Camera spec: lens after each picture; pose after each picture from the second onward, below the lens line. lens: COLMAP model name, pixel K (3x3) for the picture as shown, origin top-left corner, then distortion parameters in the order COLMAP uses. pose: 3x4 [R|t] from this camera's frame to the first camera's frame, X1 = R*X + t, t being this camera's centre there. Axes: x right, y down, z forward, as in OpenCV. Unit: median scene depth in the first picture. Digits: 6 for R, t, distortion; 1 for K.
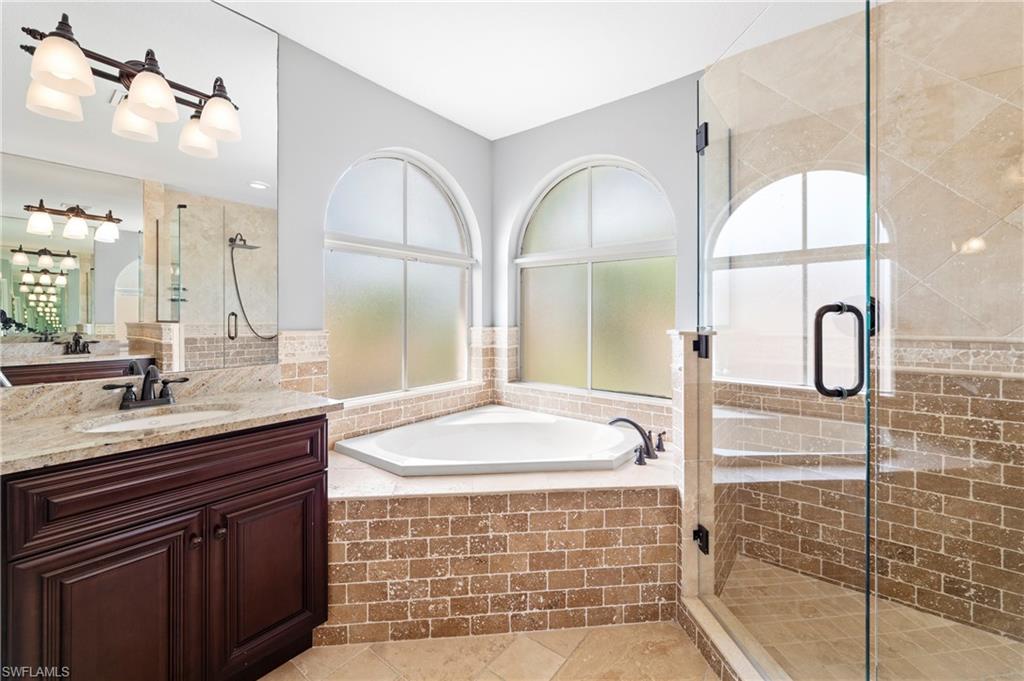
lens RADIAL K [[422.3, 0, 508.0], [0, 422.3, 313.8], [0, 0, 1]] dist [-0.003913, -0.000004]
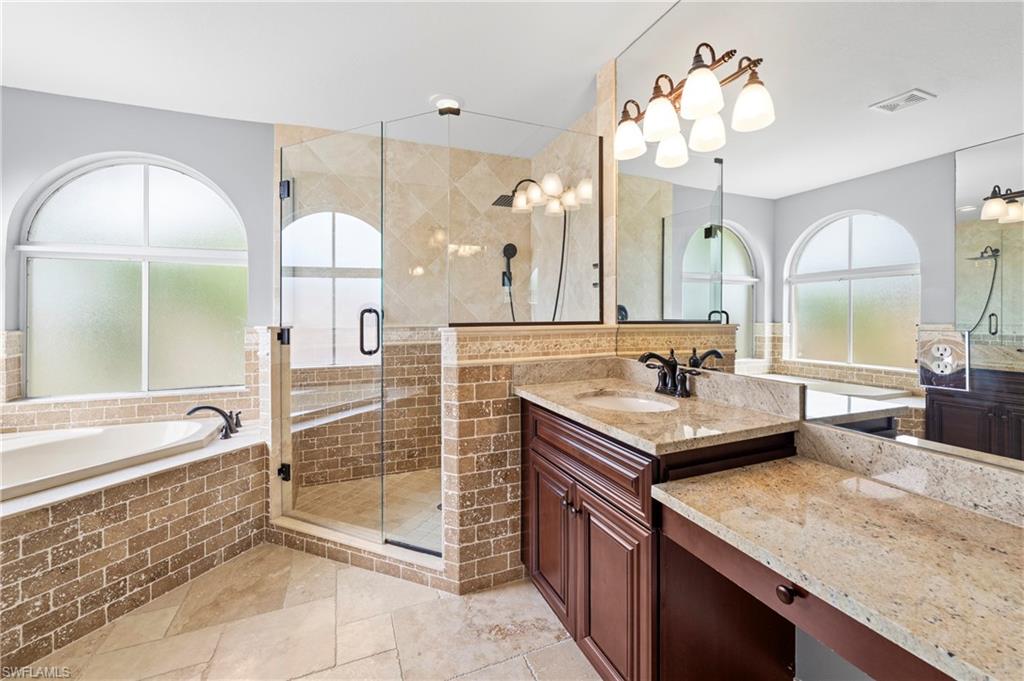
lens RADIAL K [[422.3, 0, 508.0], [0, 422.3, 313.8], [0, 0, 1]] dist [-0.003913, -0.000004]
pose [[0.503463, -0.003406, 0.864010, -0.380538], [0.000817, 0.999994, 0.003465, -0.003455], [-0.864017, -0.001038, 0.503462, -0.357866]]
